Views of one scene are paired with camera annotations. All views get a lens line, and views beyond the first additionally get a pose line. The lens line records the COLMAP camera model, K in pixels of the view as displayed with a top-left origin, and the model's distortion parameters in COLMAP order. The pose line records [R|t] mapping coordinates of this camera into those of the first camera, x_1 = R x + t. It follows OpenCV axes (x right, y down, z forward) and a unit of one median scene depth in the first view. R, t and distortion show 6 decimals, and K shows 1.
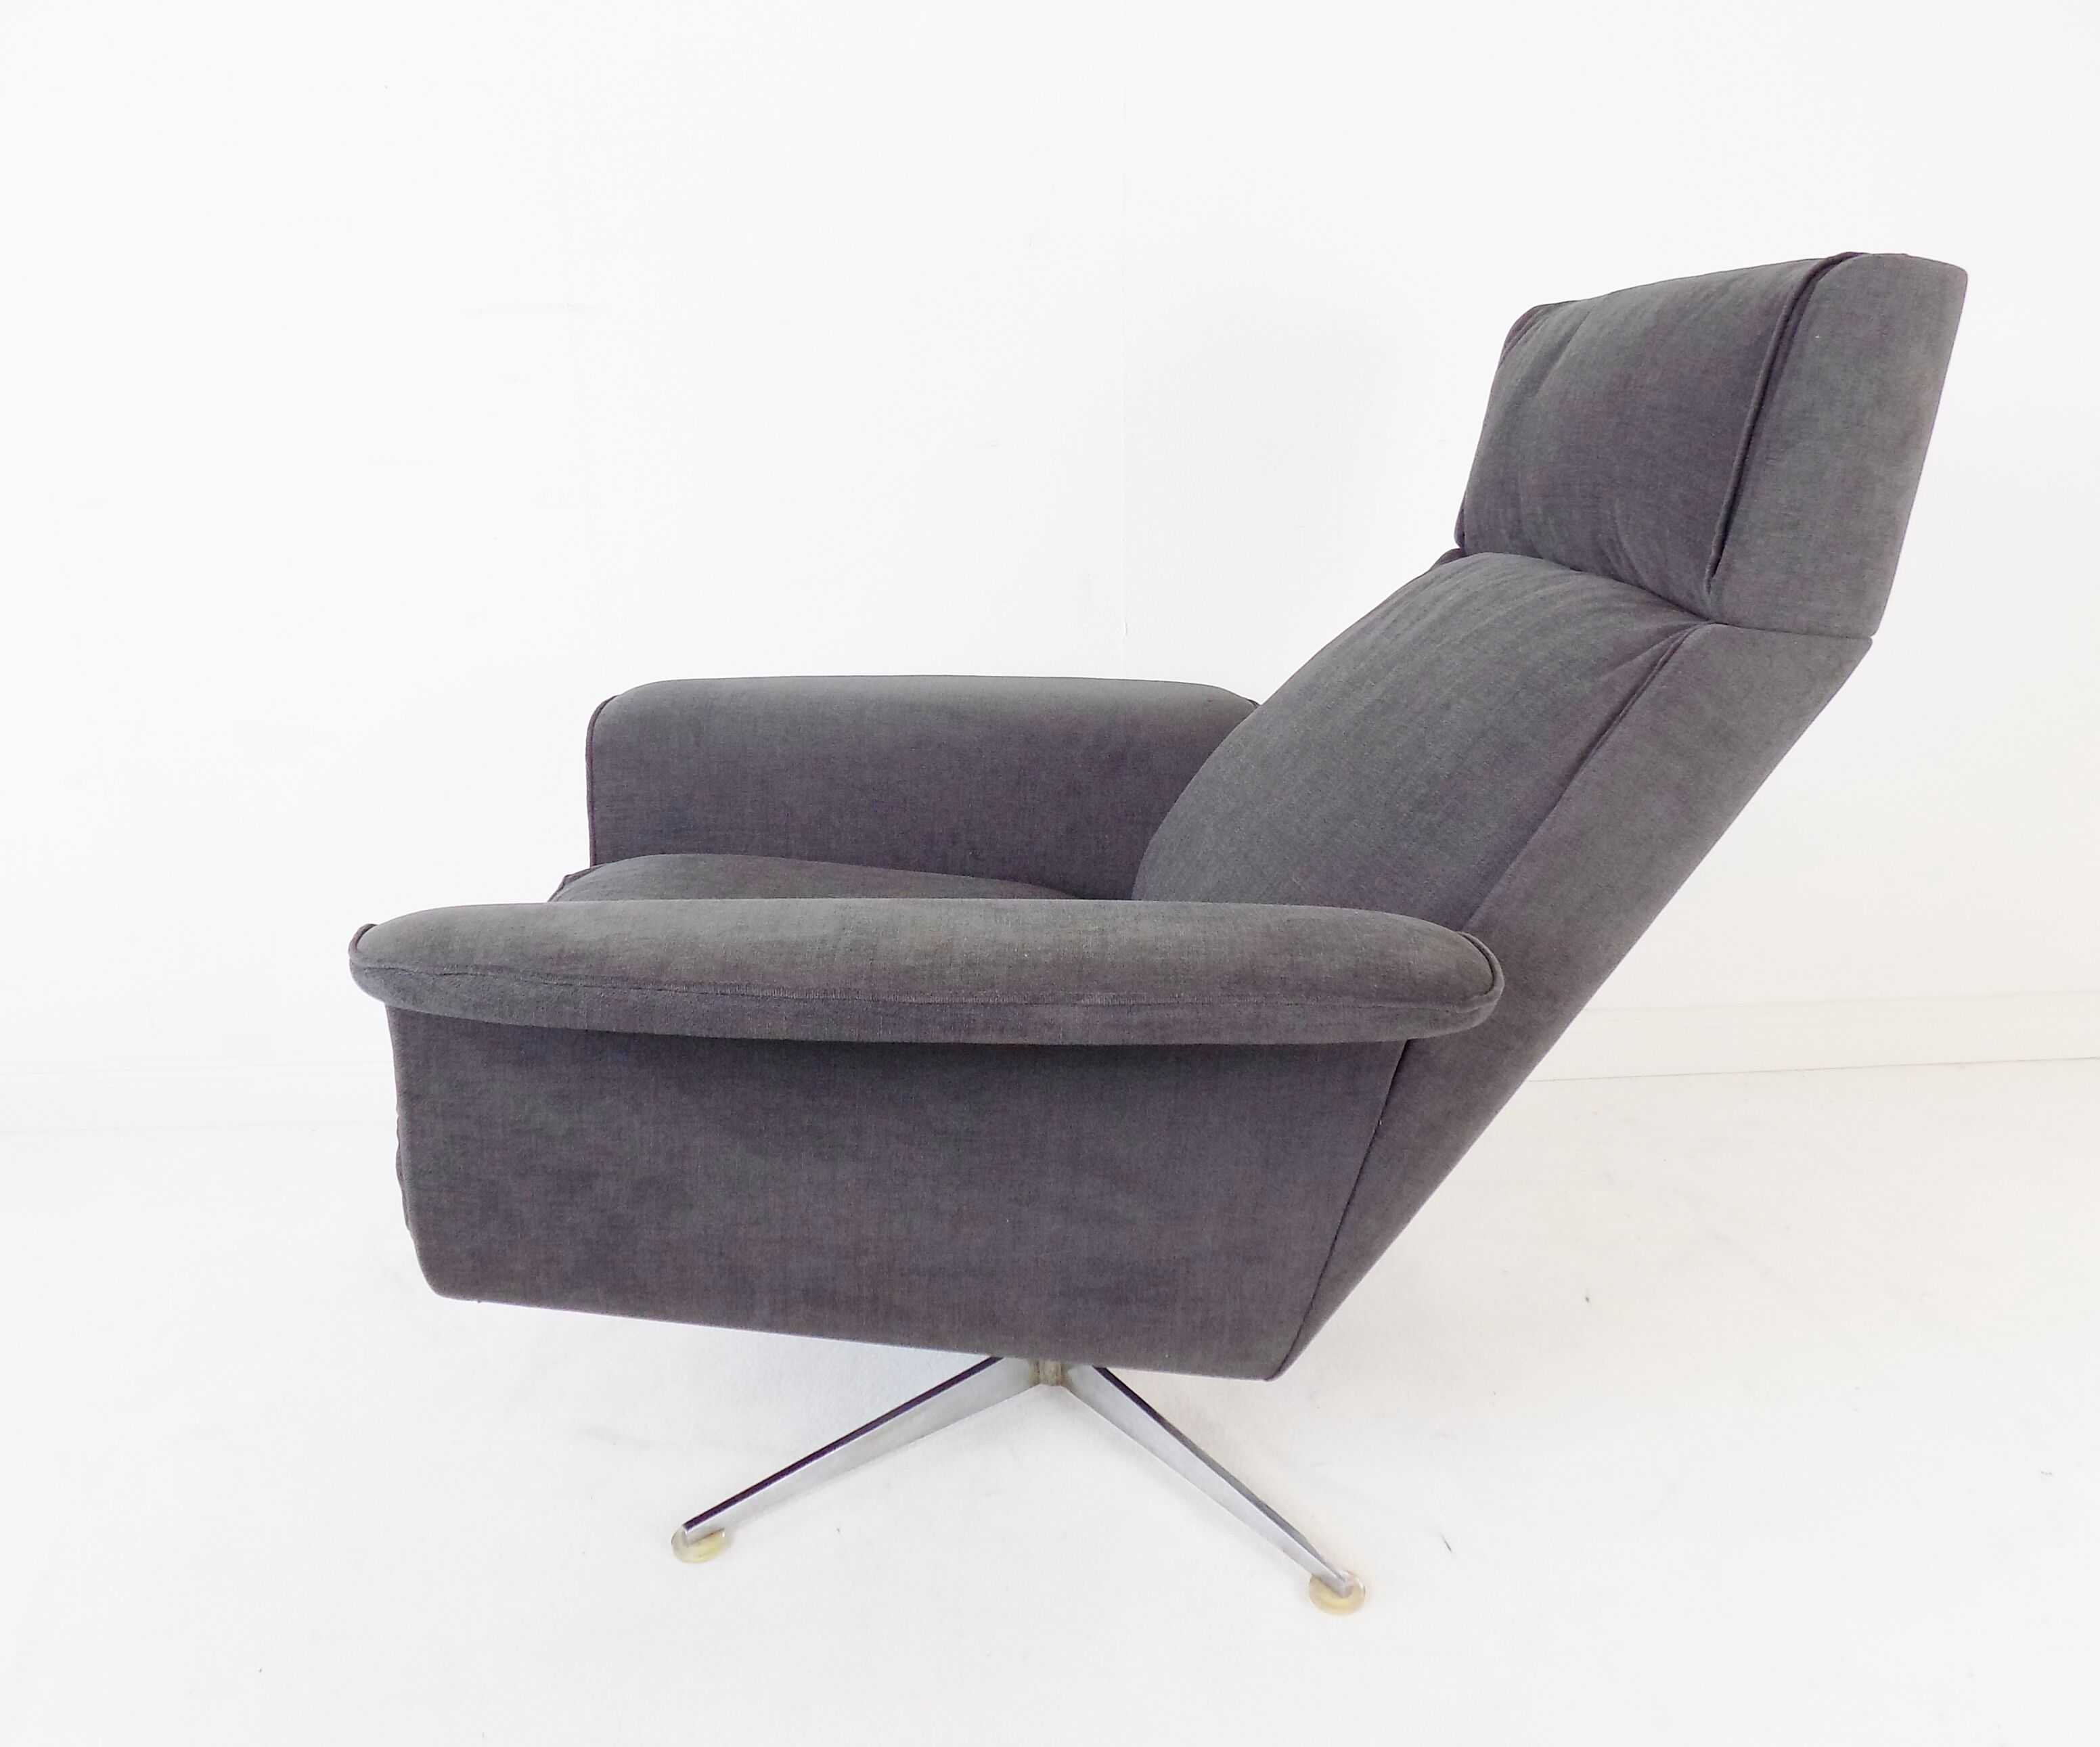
lens RADIAL K [[1632.8, 0, 1019.8], [0, 1632.8, 870.8], [0, 0, 1]] dist [-0.006414, 0.016064]
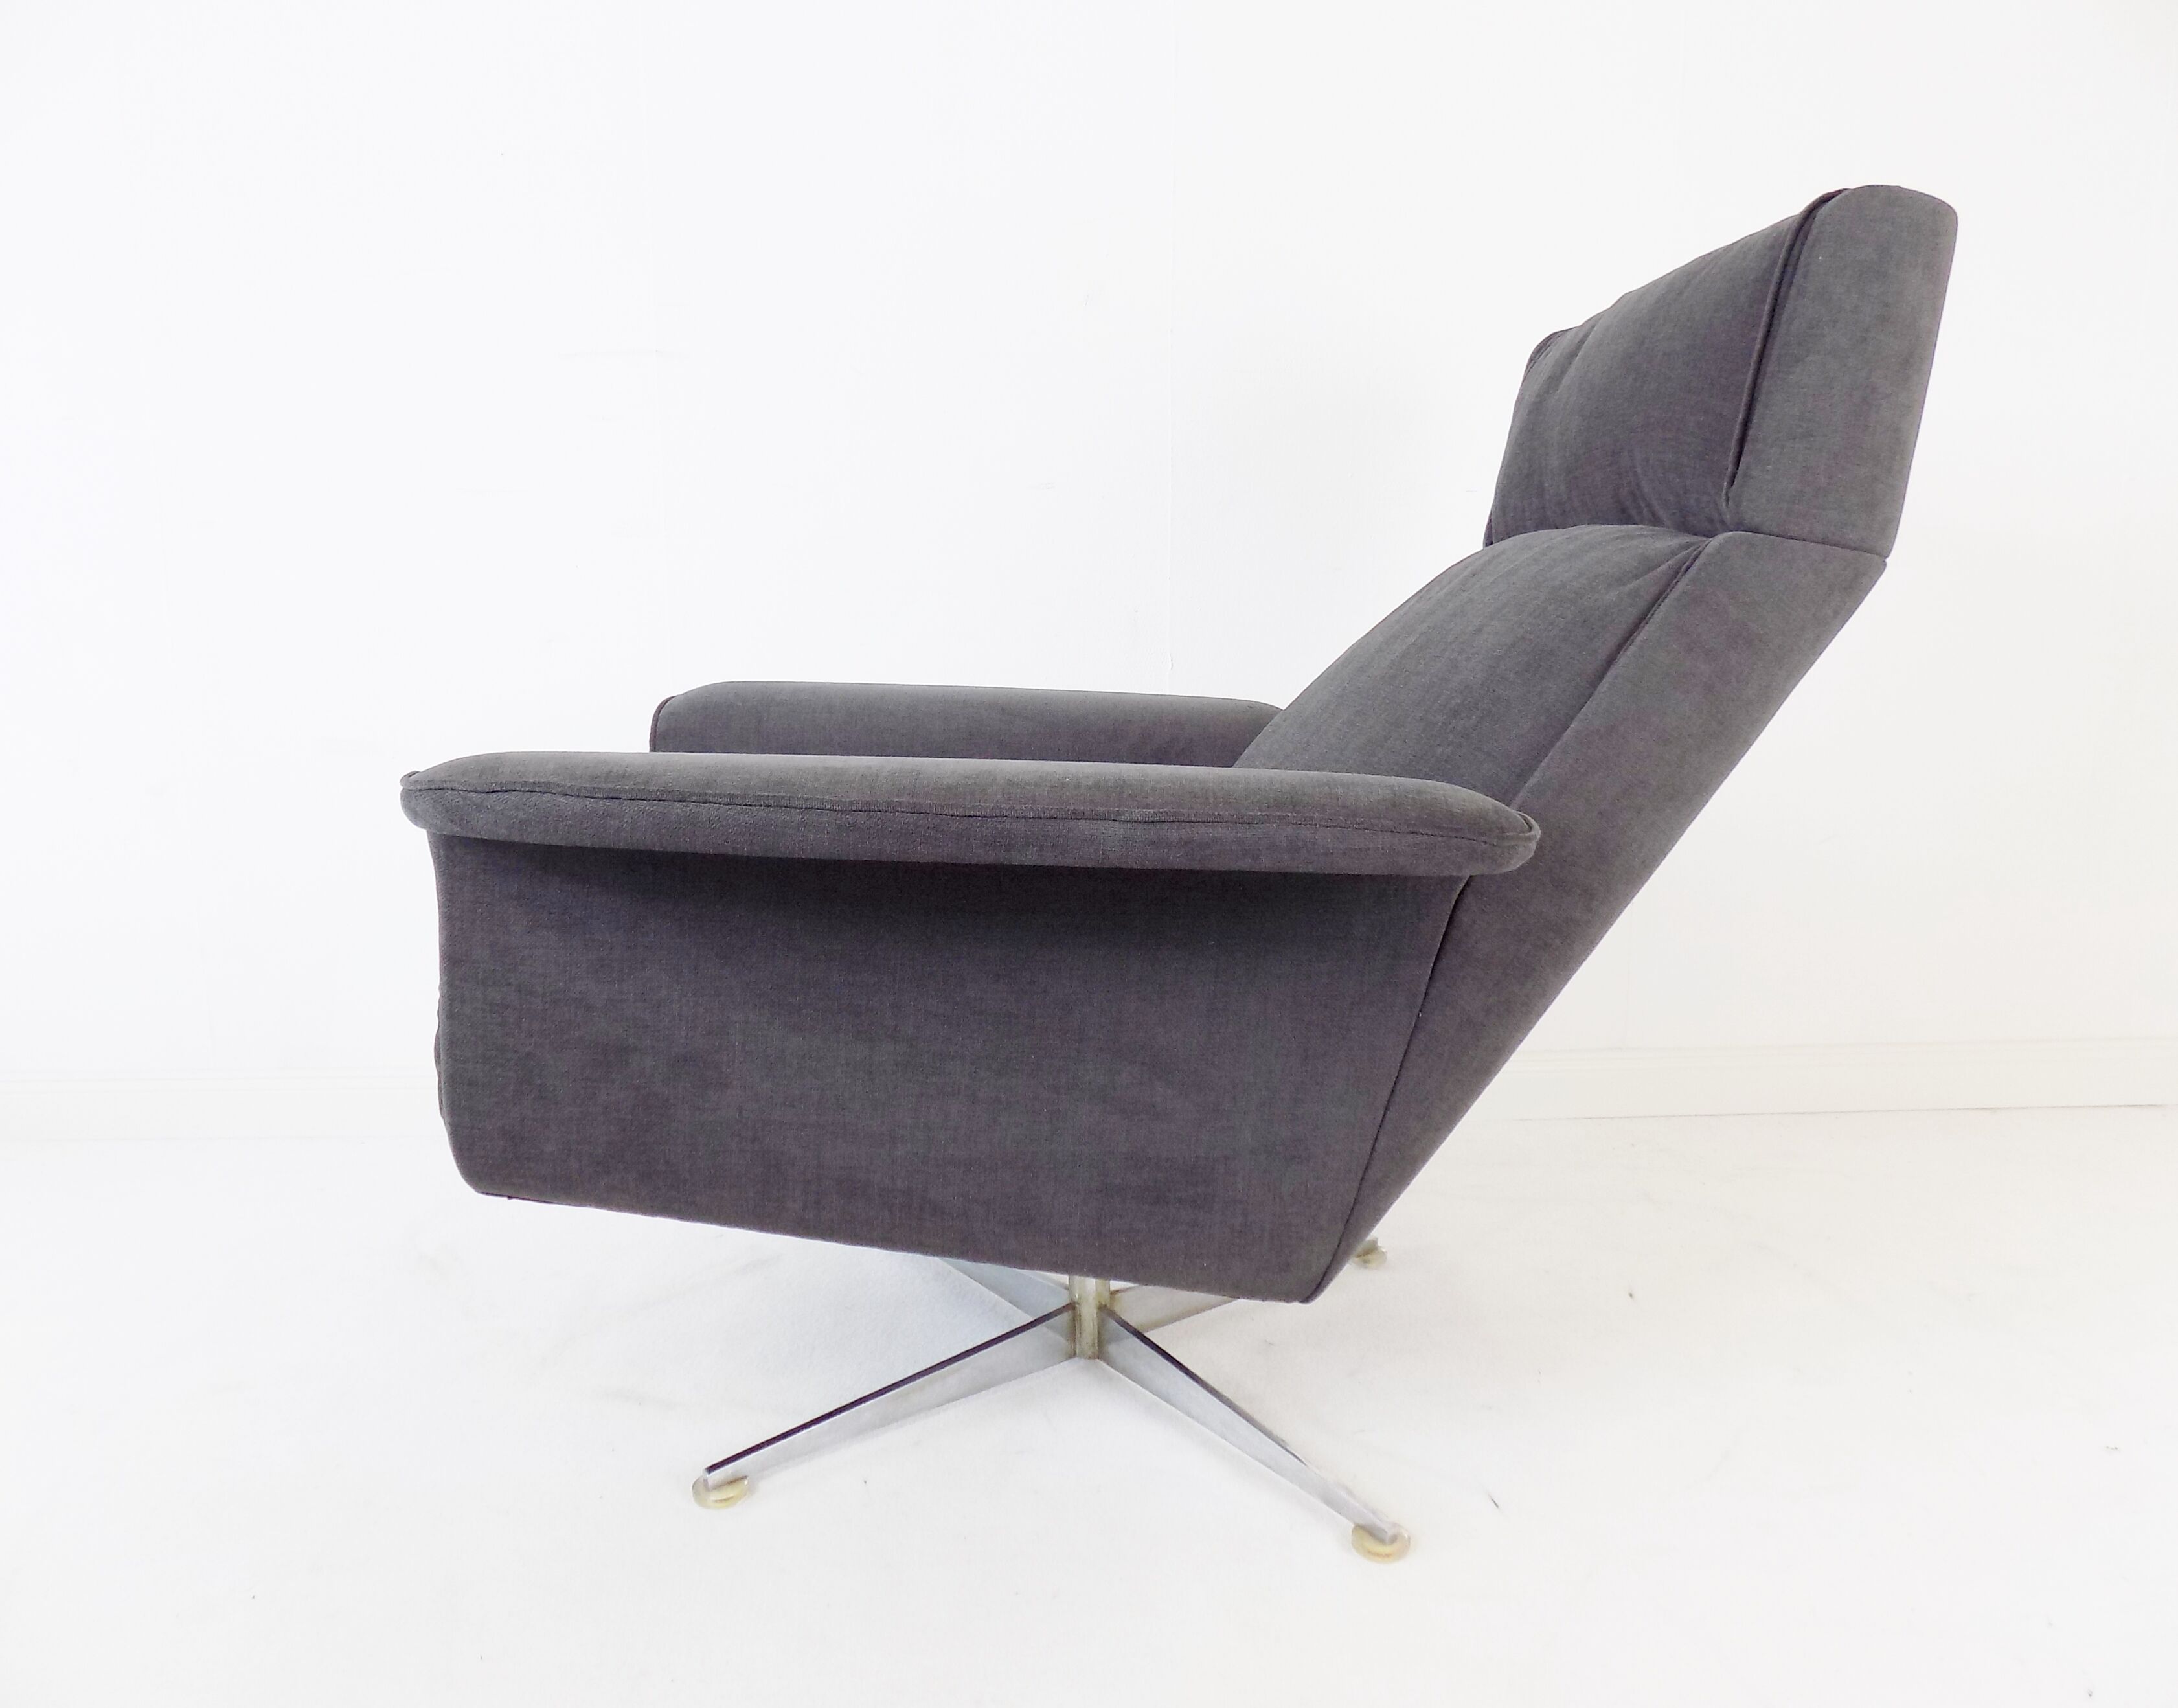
lens RADIAL K [[1556.7, 0, 1068.6], [0, 1556.7, 835.9], [0, 0, 1]] dist [-0.011957, 0.025751]
pose [[0.999831, 0.018200, -0.002606, 0.006252], [-0.018385, 0.990431, -0.136778, 0.180349], [0.000092, 0.136803, 0.990598, 0.041078]]
